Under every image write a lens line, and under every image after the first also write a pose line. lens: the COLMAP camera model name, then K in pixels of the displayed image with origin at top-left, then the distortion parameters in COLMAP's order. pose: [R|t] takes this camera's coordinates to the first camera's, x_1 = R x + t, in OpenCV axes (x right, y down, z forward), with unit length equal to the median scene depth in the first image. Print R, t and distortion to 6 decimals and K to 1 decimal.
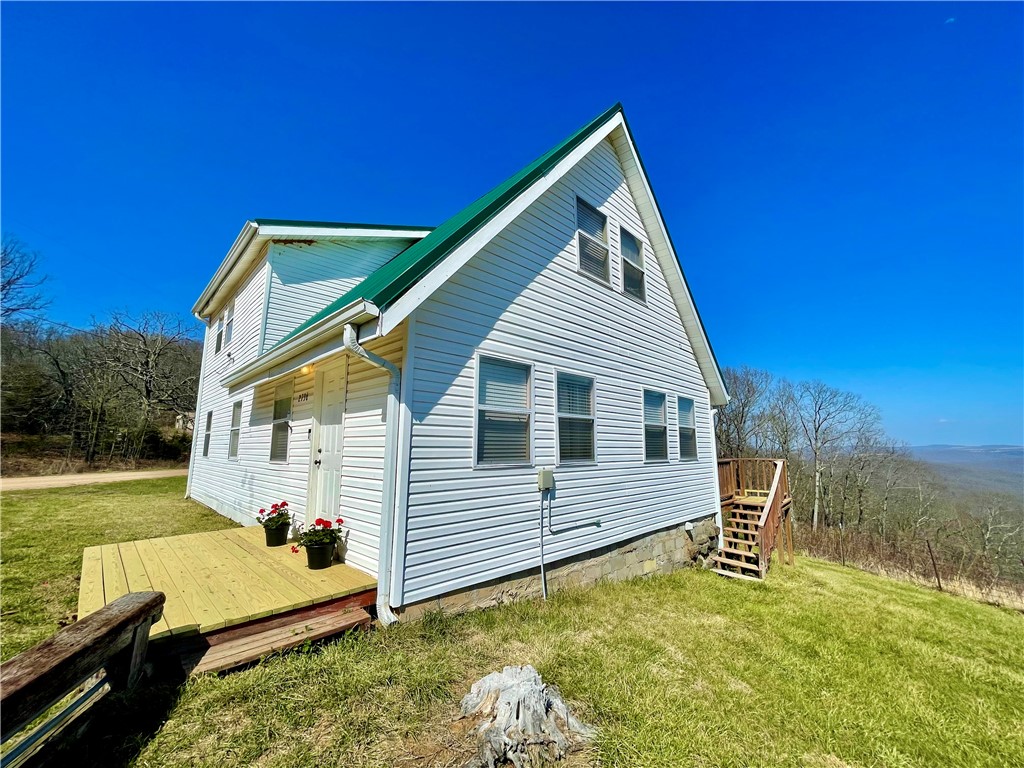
lens RADIAL K [[411.6, 0, 519.2], [0, 411.6, 369.7], [0, 0, 1]] dist [-0.016927, 0.001079]
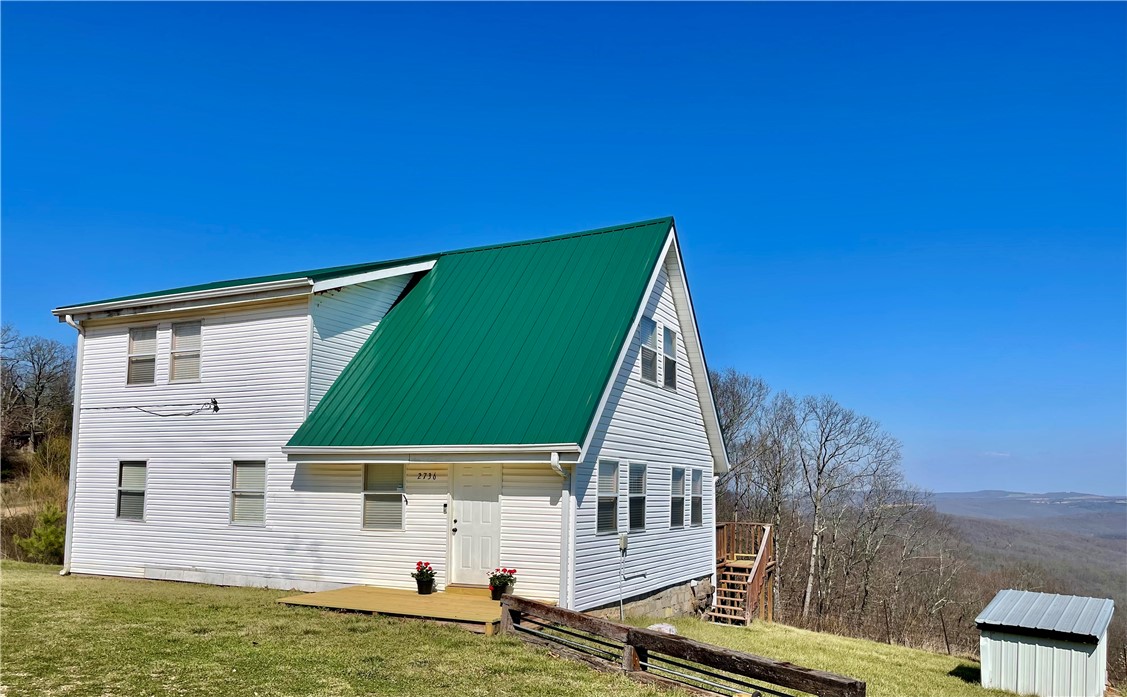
lens RADIAL K [[843.4, 0, 563.7], [0, 843.4, 350.2], [0, 0, 1]] dist [-0.031777, -0.007890]
pose [[0.947847, 0.066888, 0.311628, -0.670320], [-0.075984, 0.996962, 0.017122, -0.265738], [-0.309536, -0.039908, 0.950050, -1.038642]]
